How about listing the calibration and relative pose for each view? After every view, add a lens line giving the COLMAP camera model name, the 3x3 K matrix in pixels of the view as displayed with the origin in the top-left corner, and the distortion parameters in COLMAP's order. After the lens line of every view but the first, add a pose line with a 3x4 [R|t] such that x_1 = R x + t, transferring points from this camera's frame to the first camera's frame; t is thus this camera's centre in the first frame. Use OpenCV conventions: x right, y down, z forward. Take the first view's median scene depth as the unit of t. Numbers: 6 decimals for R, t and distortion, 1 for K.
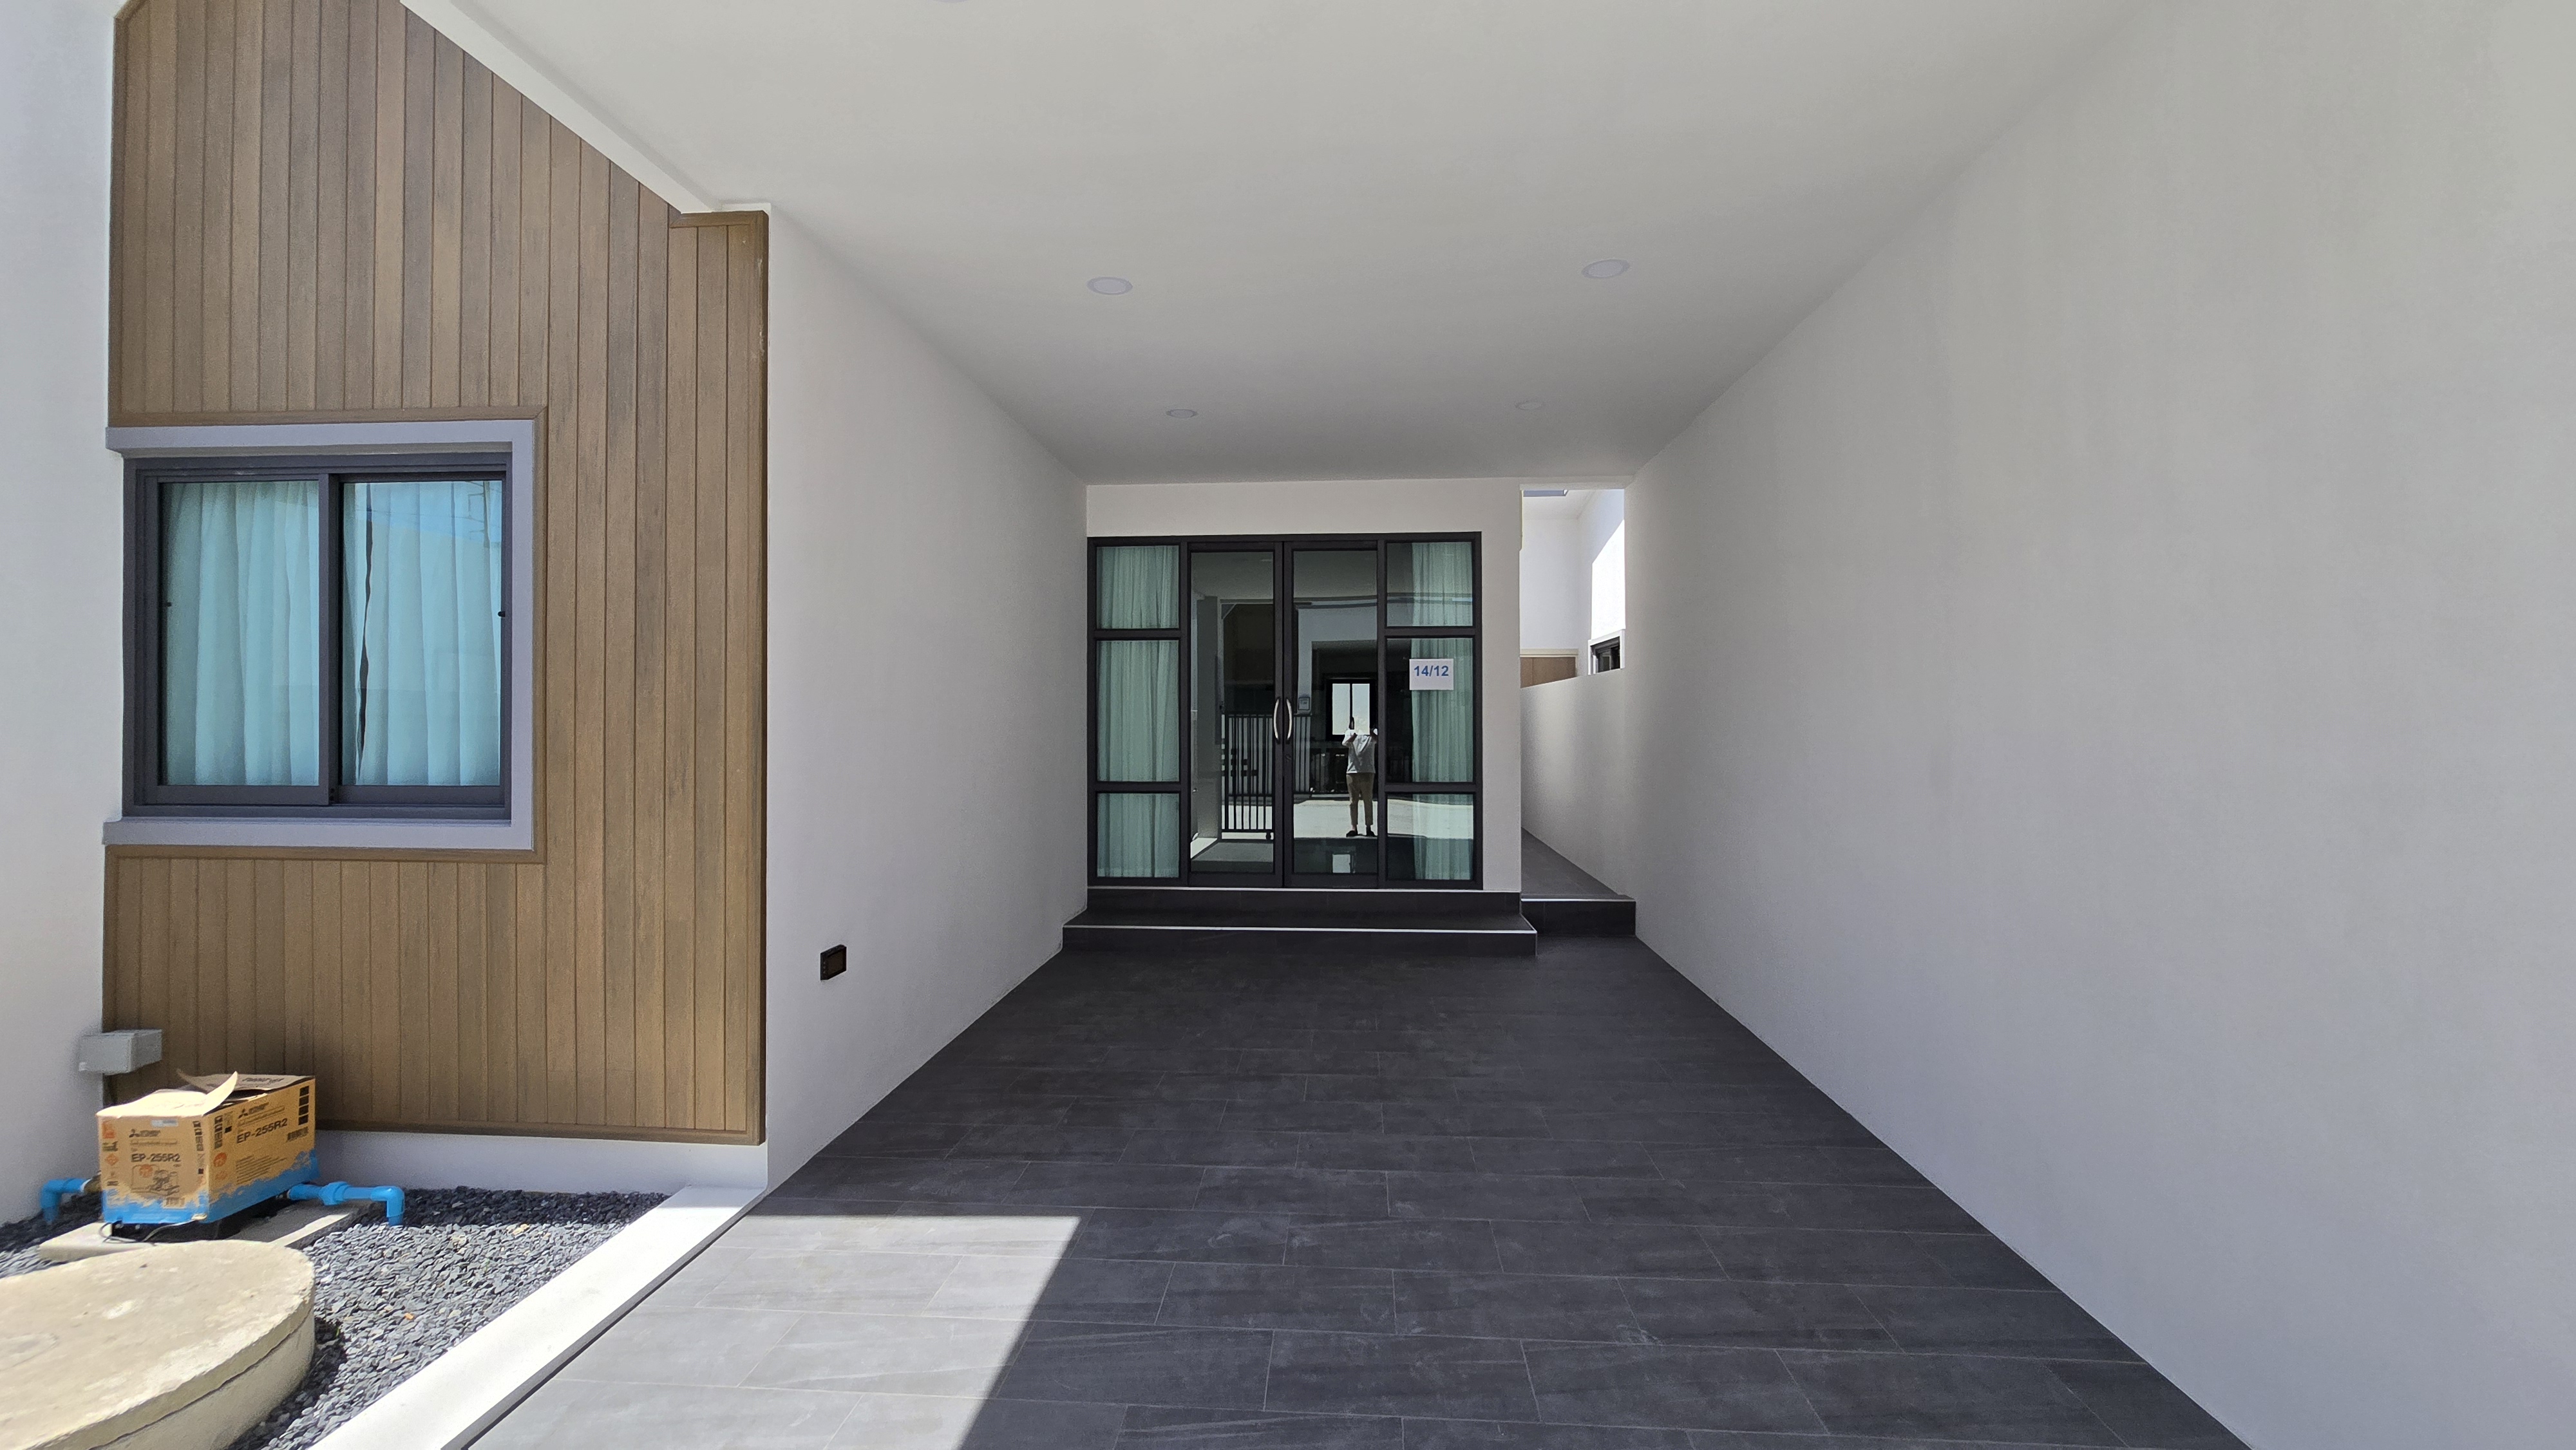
lens RADIAL K [[1059.6, 0, 1288.0], [0, 1059.6, 725.0], [0, 0, 1]] dist [0.000148, -0.000639]
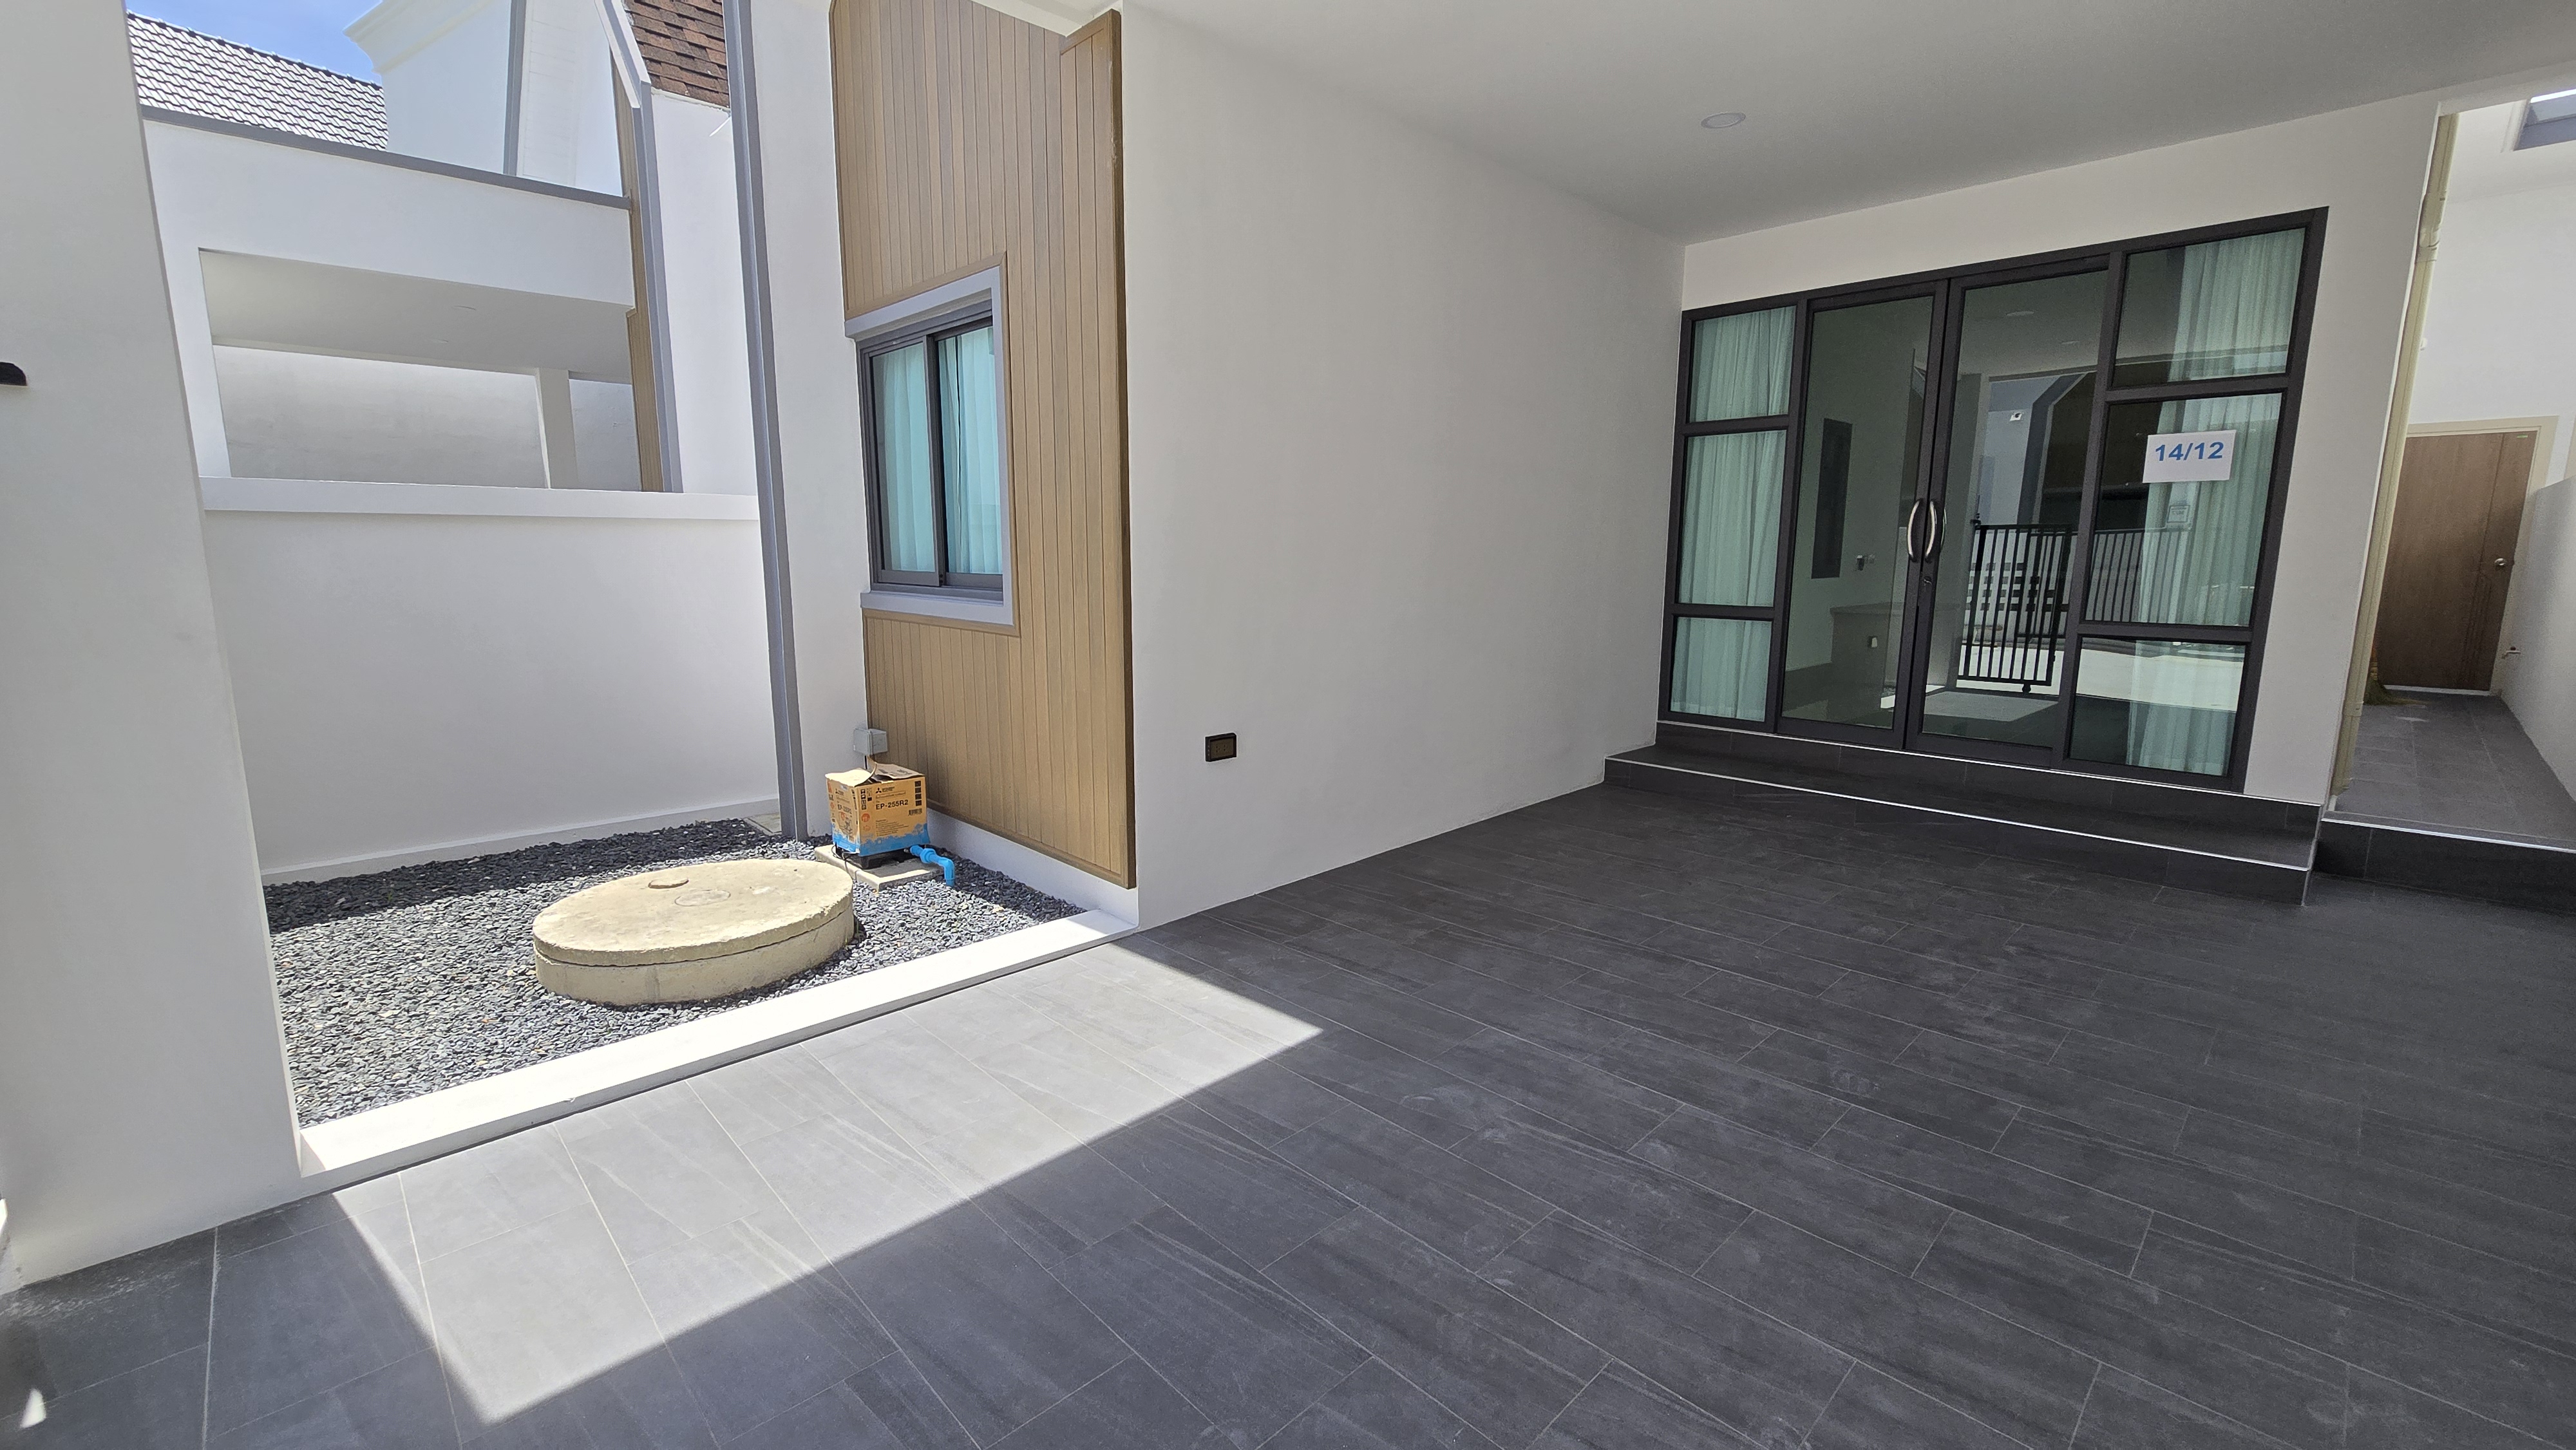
lens RADIAL K [[1059.6, 0, 1288.0], [0, 1059.6, 725.0], [0, 0, 1]] dist [0.000148, -0.000639]
pose [[0.736738, 0.115863, -0.666178, 0.355785], [-0.007107, 0.986483, 0.163712, 0.023650], [0.676141, -0.115879, 0.727602, 0.267634]]
